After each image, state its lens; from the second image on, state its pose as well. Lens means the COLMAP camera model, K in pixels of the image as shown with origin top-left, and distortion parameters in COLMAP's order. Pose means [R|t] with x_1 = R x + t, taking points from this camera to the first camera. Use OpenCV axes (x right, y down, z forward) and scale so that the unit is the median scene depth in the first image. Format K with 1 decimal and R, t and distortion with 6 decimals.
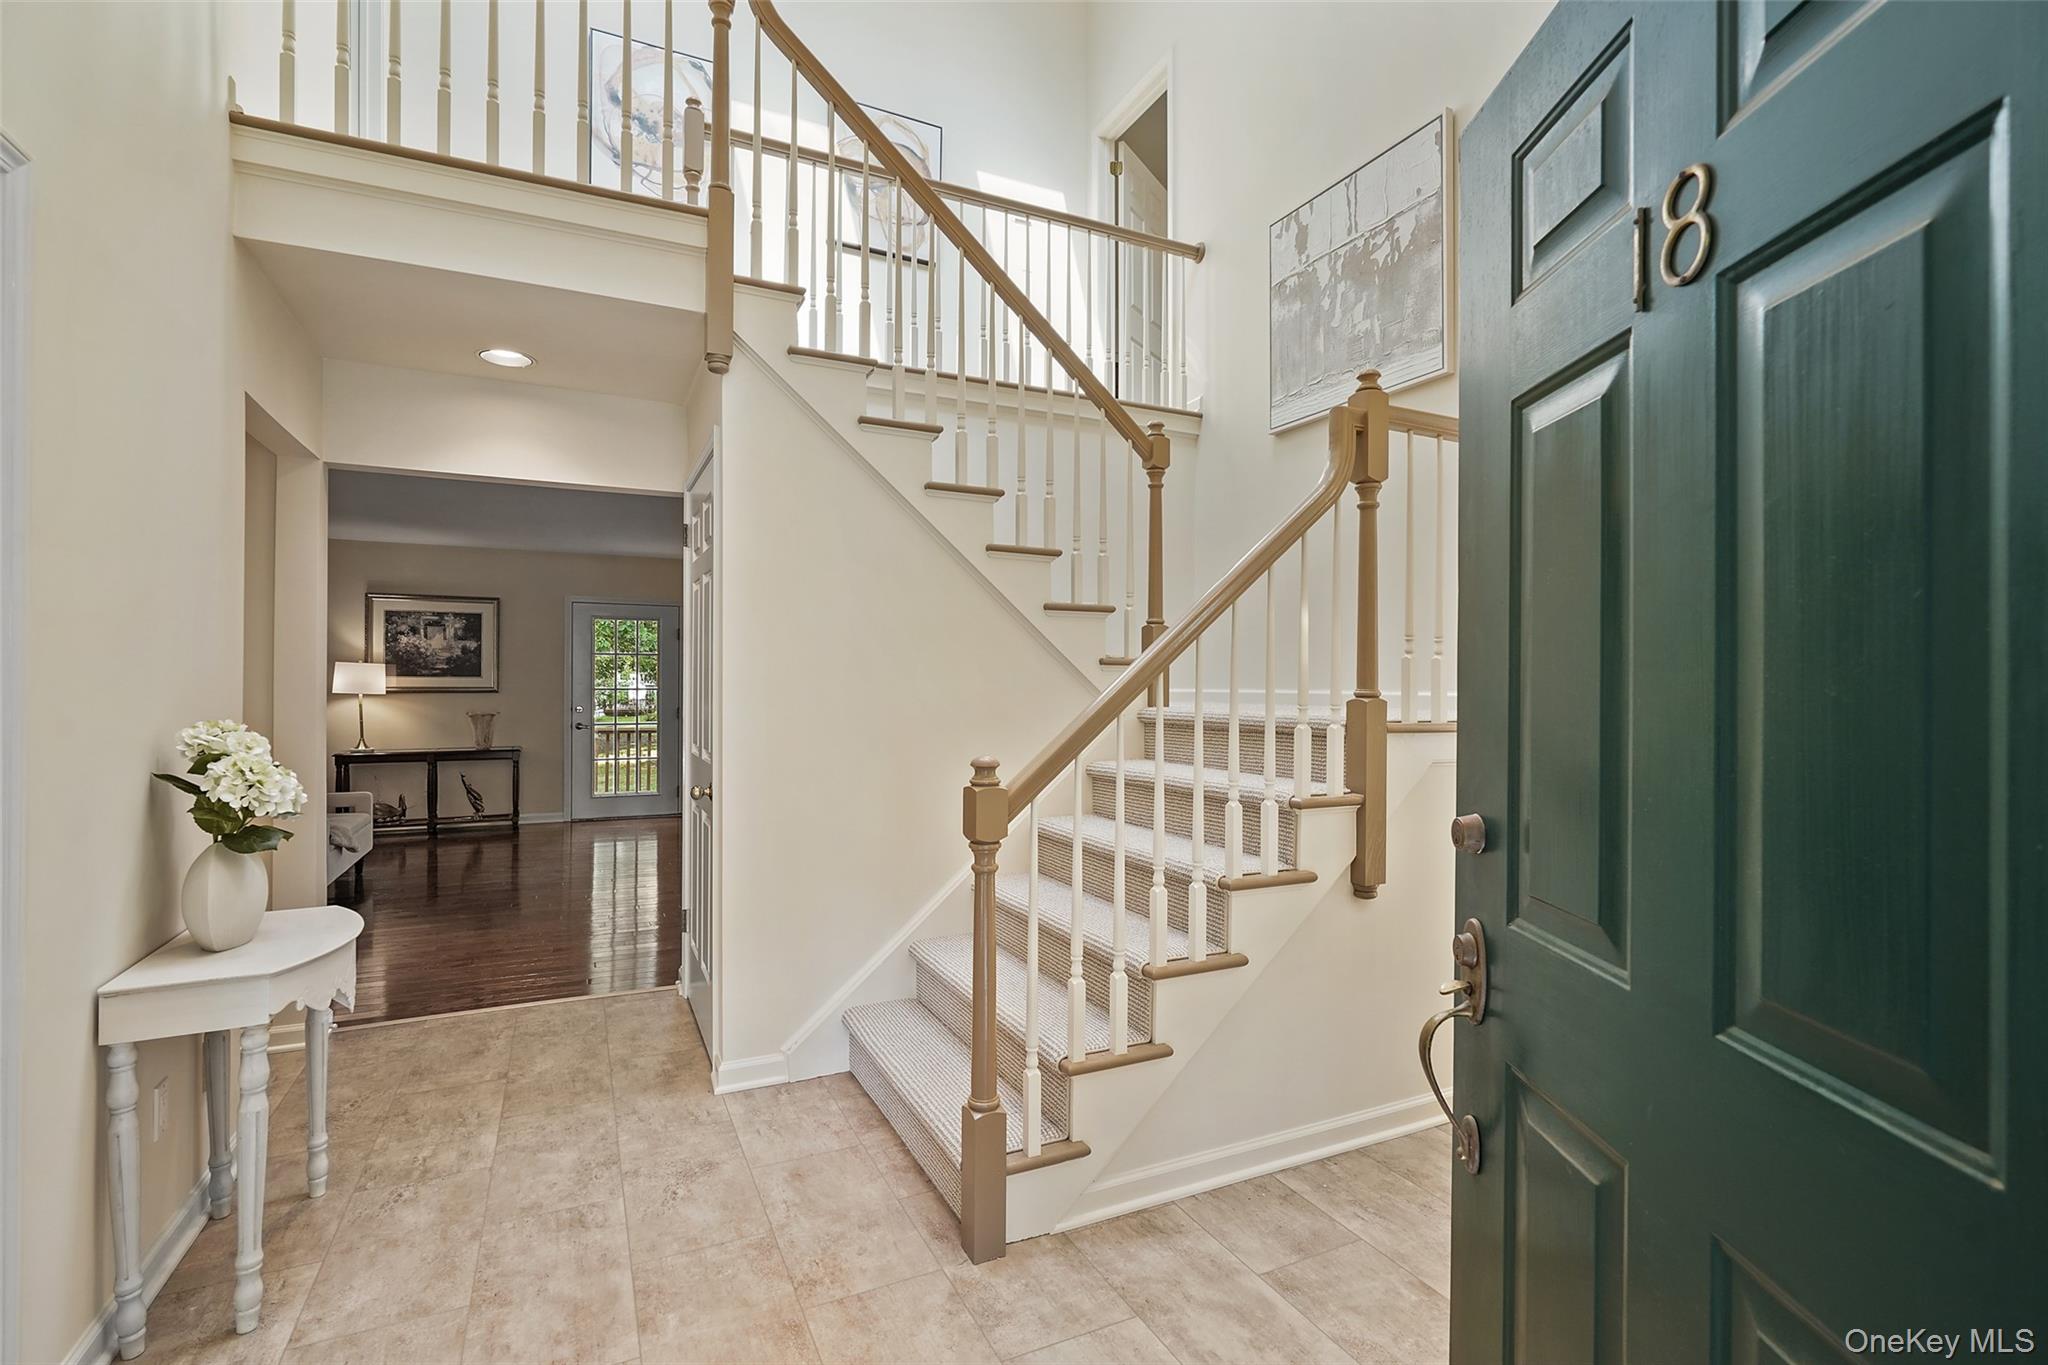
lens RADIAL K [[935.1, 0, 1019.1], [0, 935.1, 686.6], [0, 0, 1]] dist [-0.004550, -0.000163]
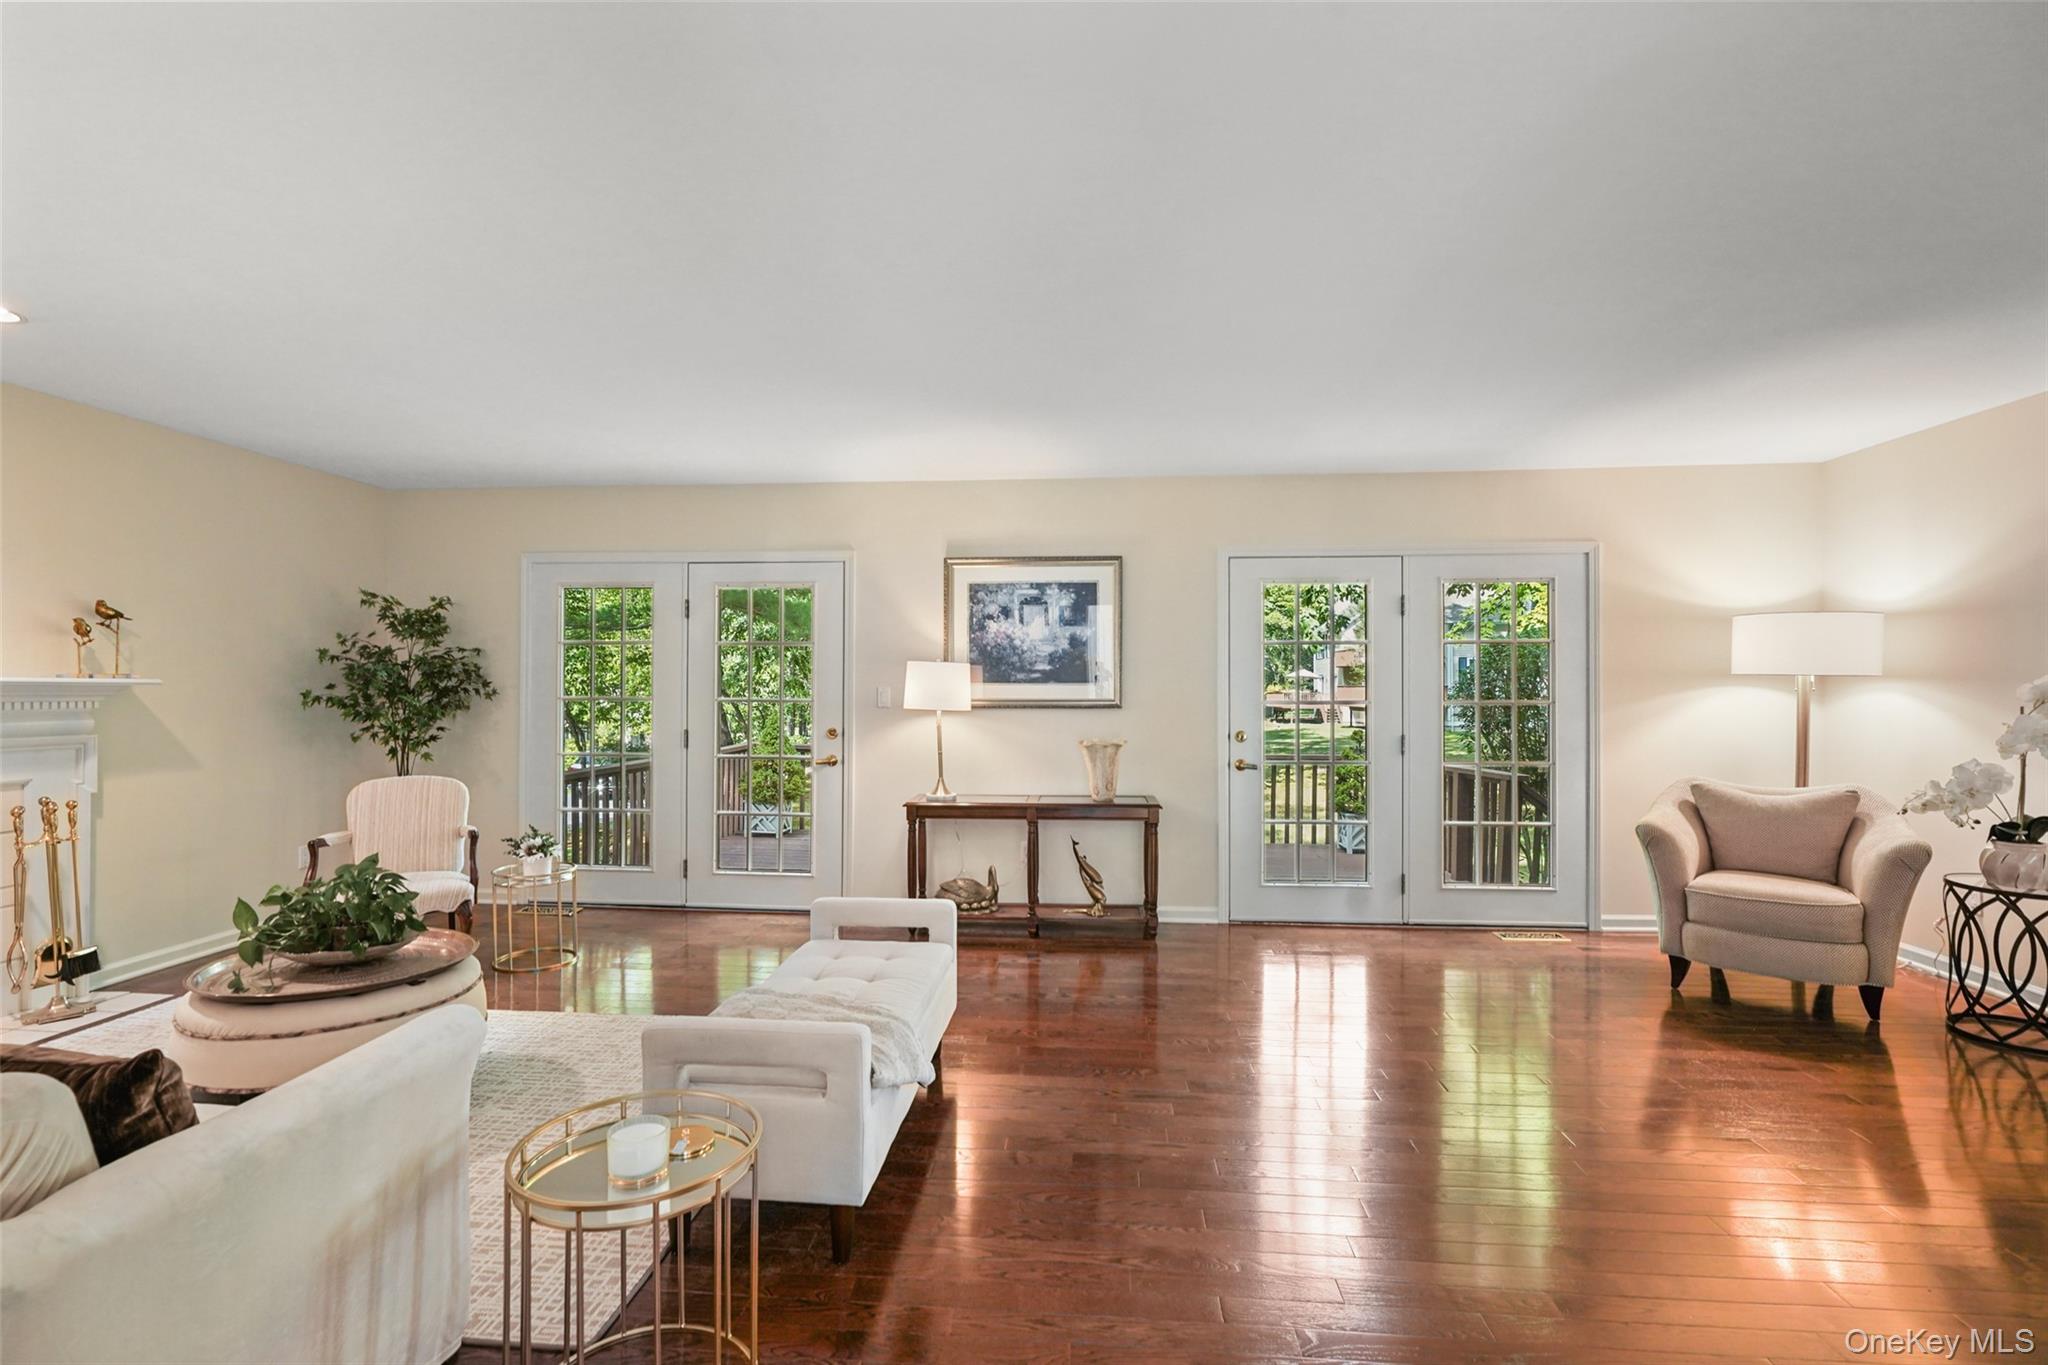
lens RADIAL K [[935.1, 0, 1019.1], [0, 935.1, 686.6], [0, 0, 1]] dist [-0.004550, -0.000163]
pose [[0.861811, -0.005133, -0.507204, -0.307901], [0.004126, 0.999987, -0.003110, -0.006371], [0.507213, 0.000587, 0.861821, 0.439584]]
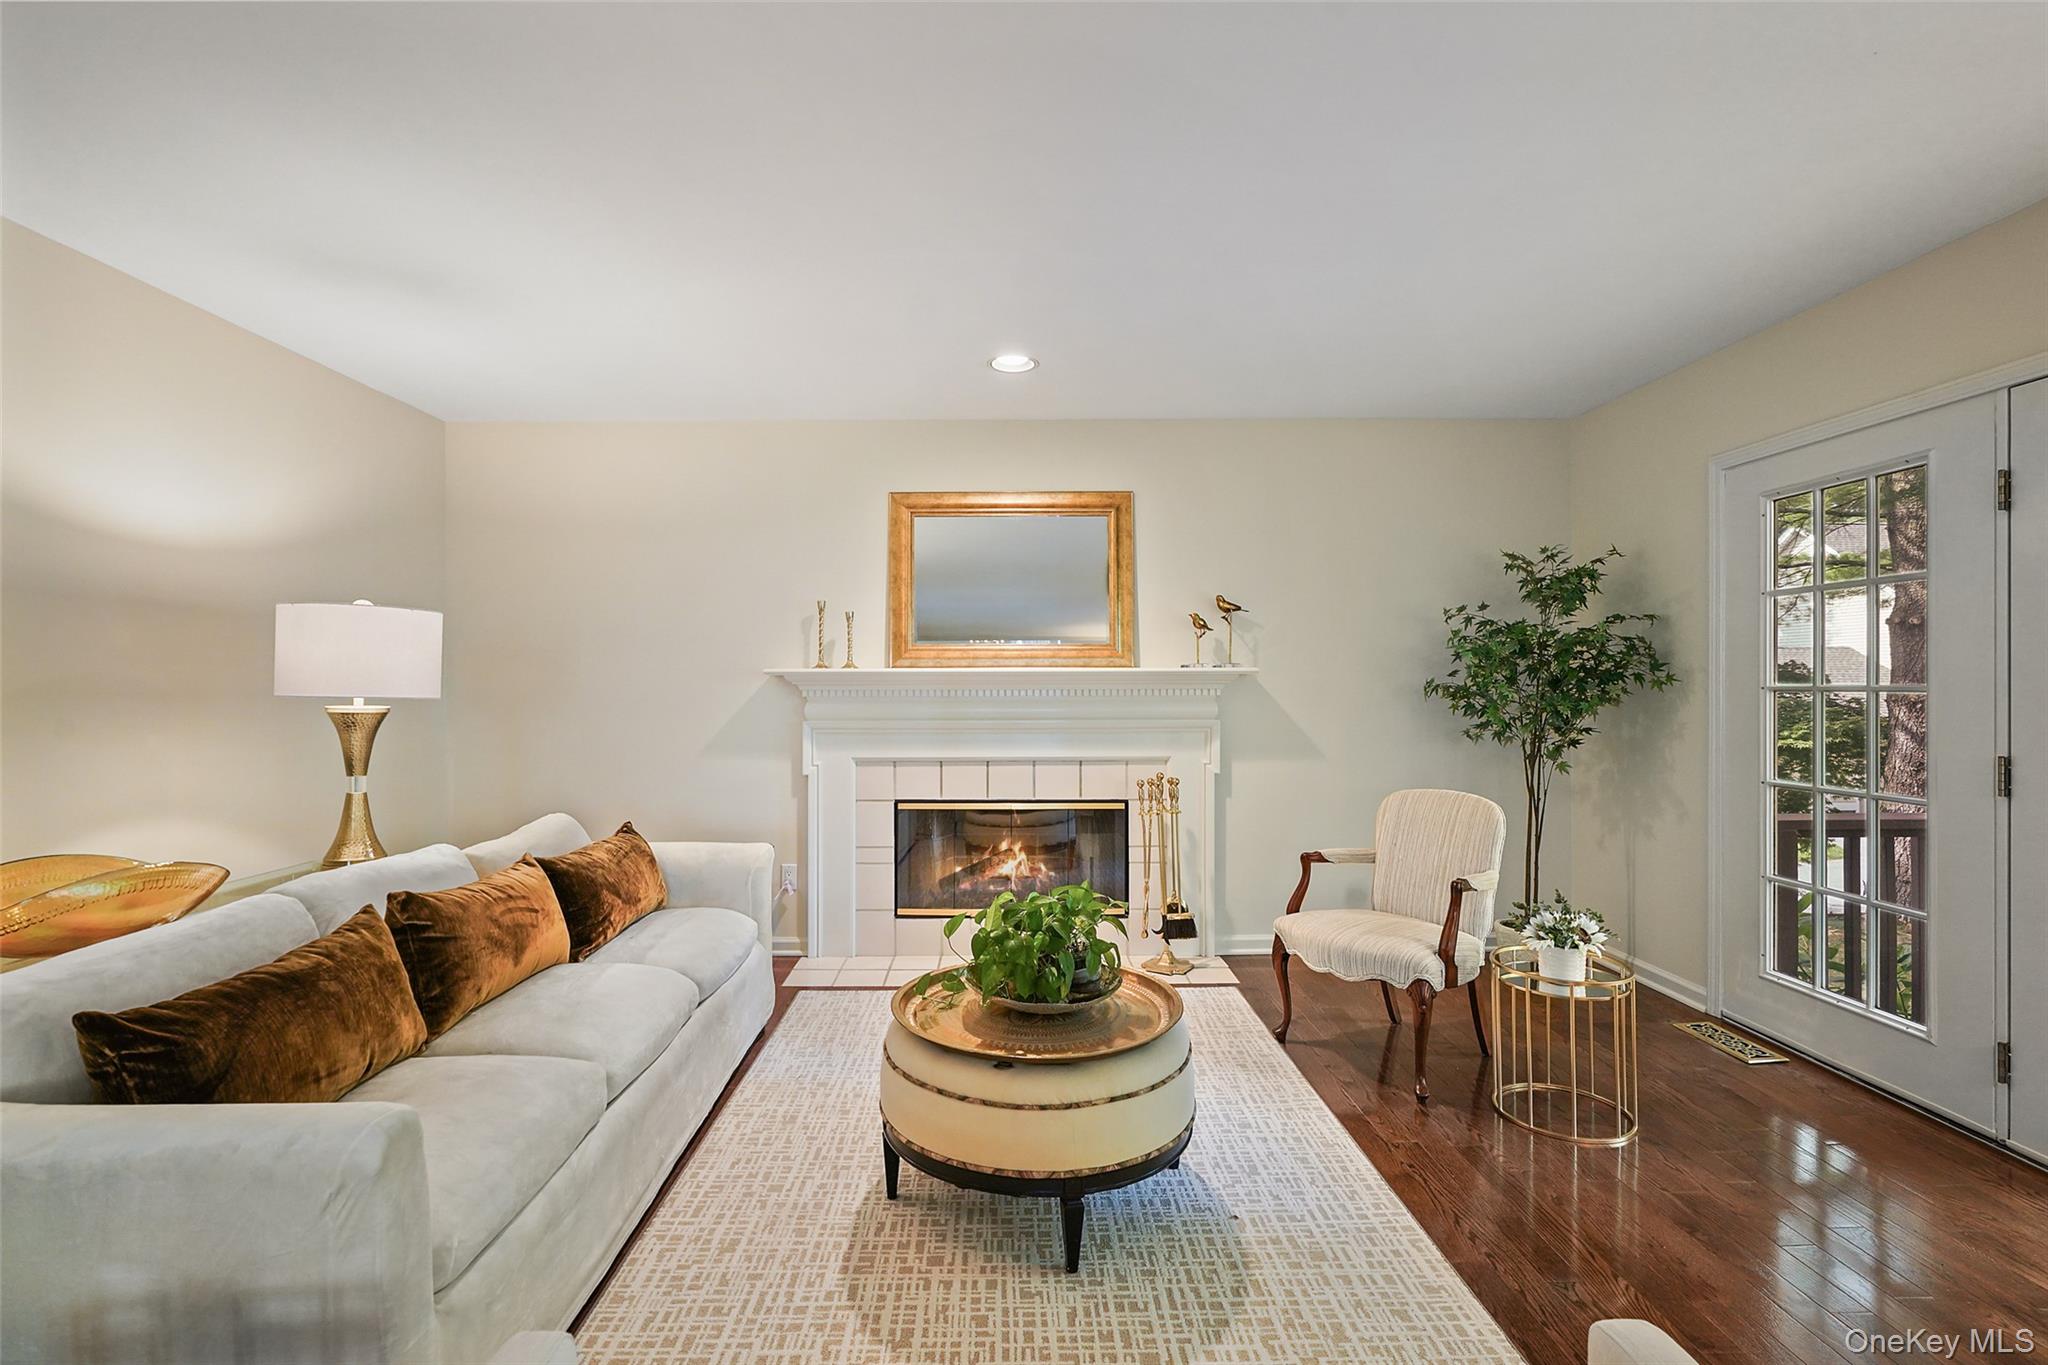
lens RADIAL K [[935.1, 0, 1019.1], [0, 935.1, 686.6], [0, 0, 1]] dist [-0.004550, -0.000163]
pose [[-0.419139, -0.002930, -0.907917, -0.441655], [0.005798, 0.999966, -0.005904, -0.001296], [0.907903, -0.007739, -0.419108, 0.731768]]
